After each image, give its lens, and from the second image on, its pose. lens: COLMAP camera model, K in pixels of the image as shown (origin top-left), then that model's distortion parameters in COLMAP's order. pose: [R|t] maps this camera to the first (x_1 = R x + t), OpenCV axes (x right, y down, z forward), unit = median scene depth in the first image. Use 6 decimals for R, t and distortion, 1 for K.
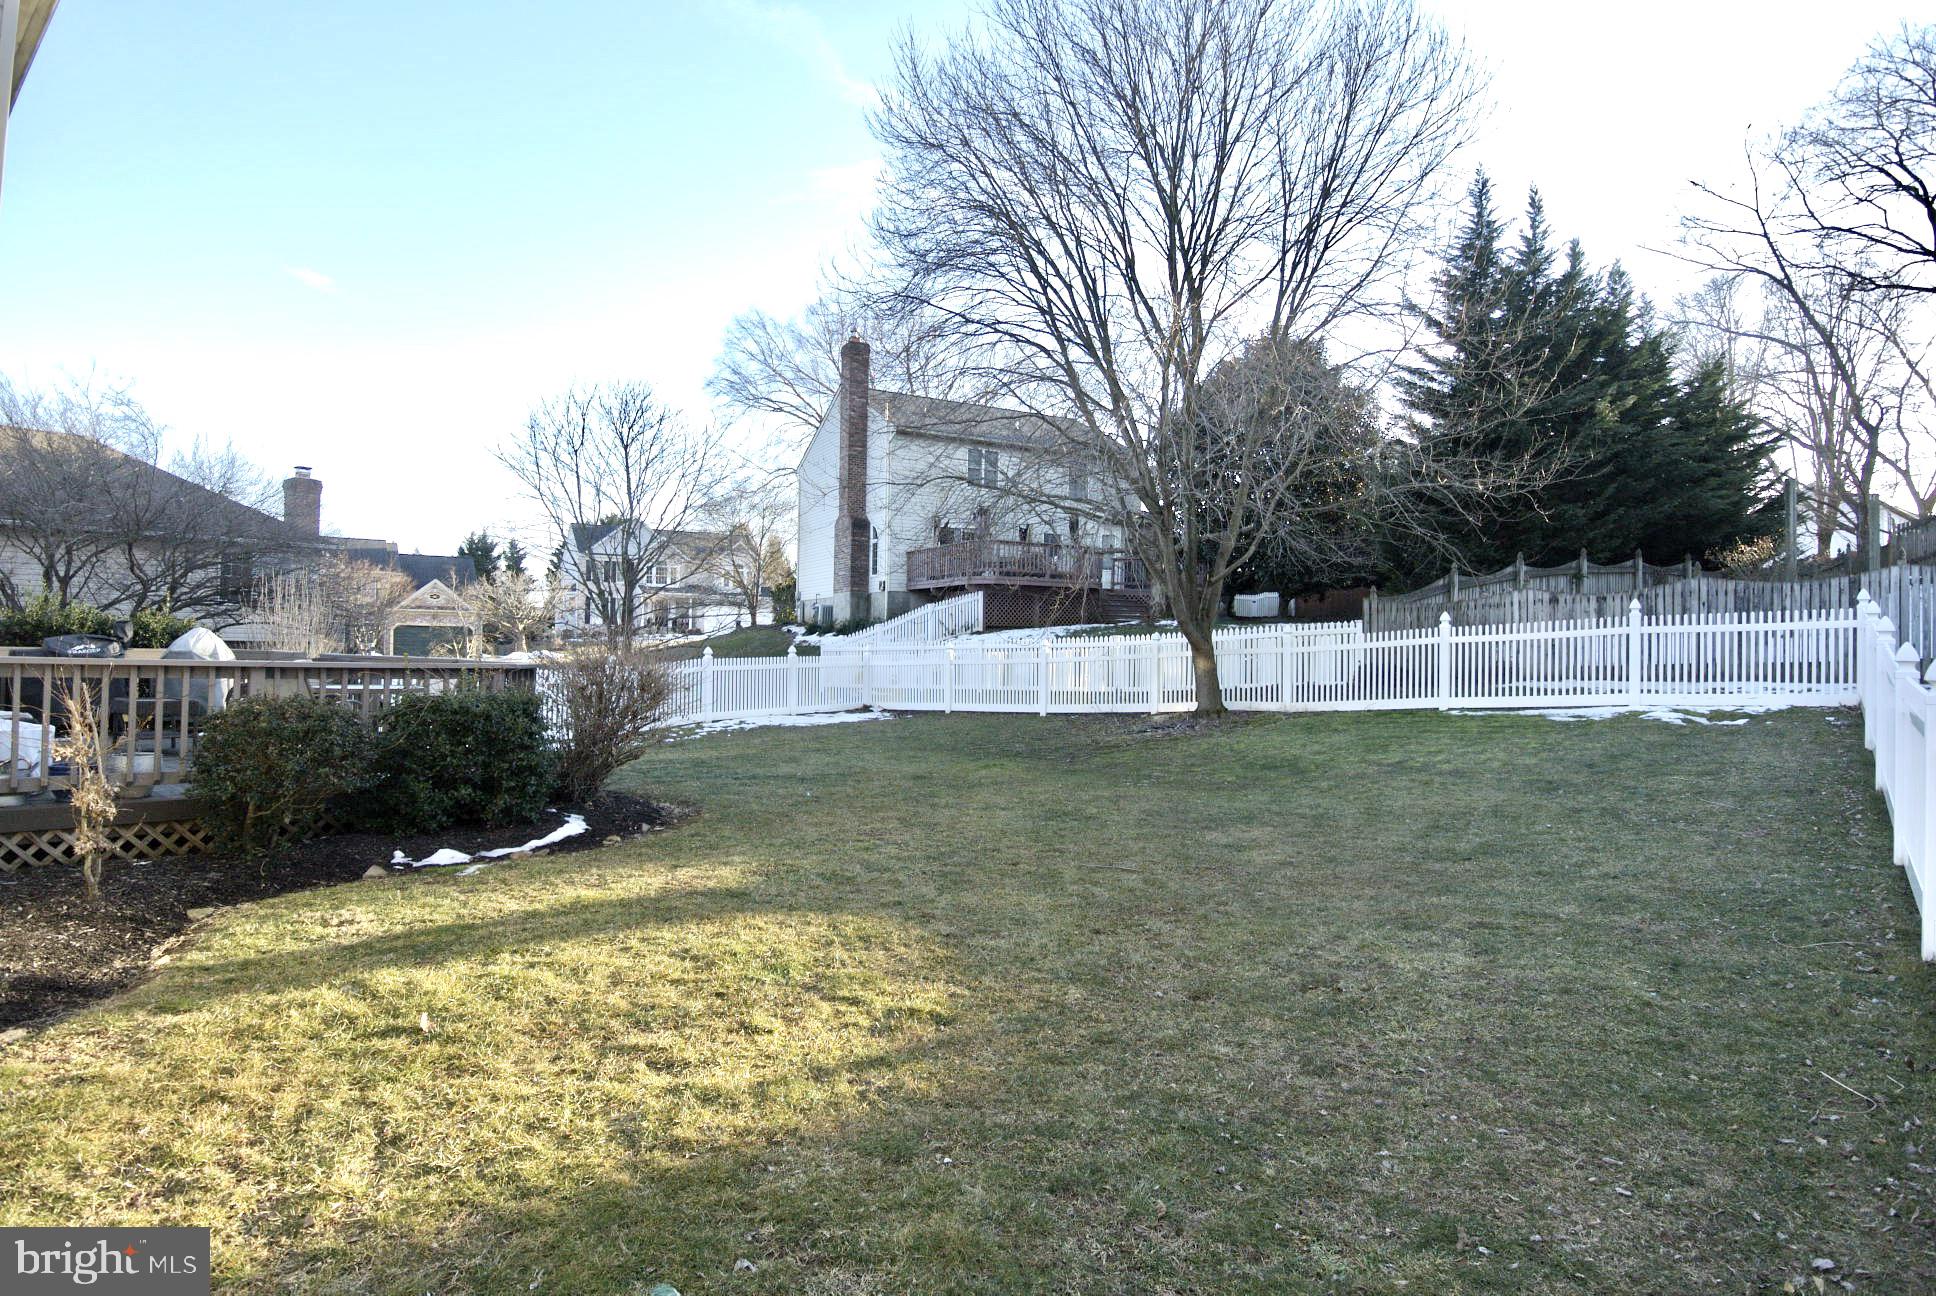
lens RADIAL K [[1012.2, 0, 959.5], [0, 1012.2, 645.8], [0, 0, 1]] dist [-0.018522, -0.013535]
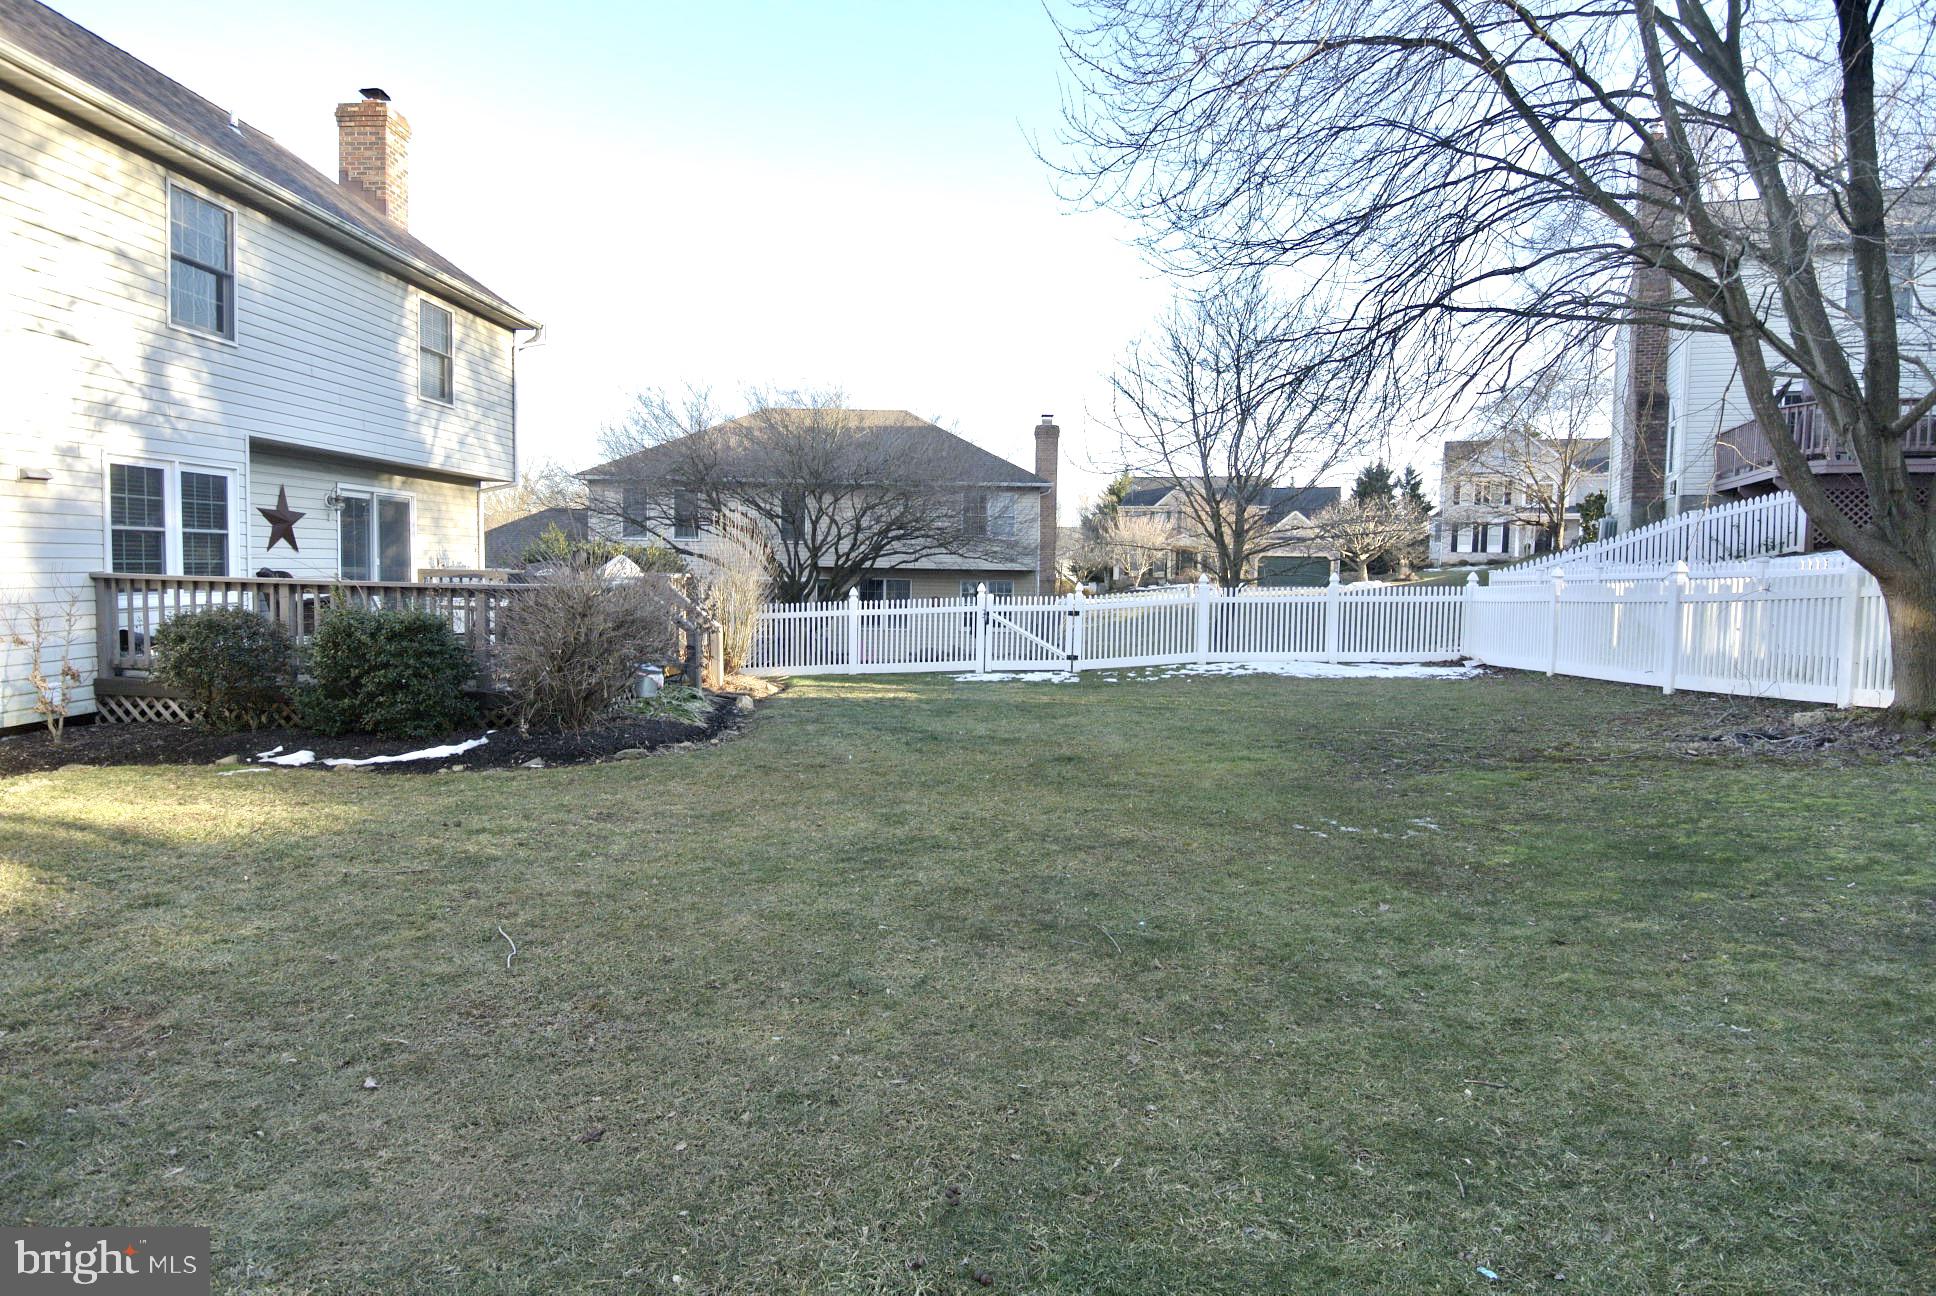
lens RADIAL K [[1012.2, 0, 909.1], [0, 1012.2, 632.4], [0, 0, 1]] dist [-0.018522, -0.013535]
pose [[0.606563, 0.044781, -0.793773, 0.170457], [-0.001465, 0.998474, 0.055210, 0.002566], [0.795034, -0.032326, 0.605703, 0.196583]]
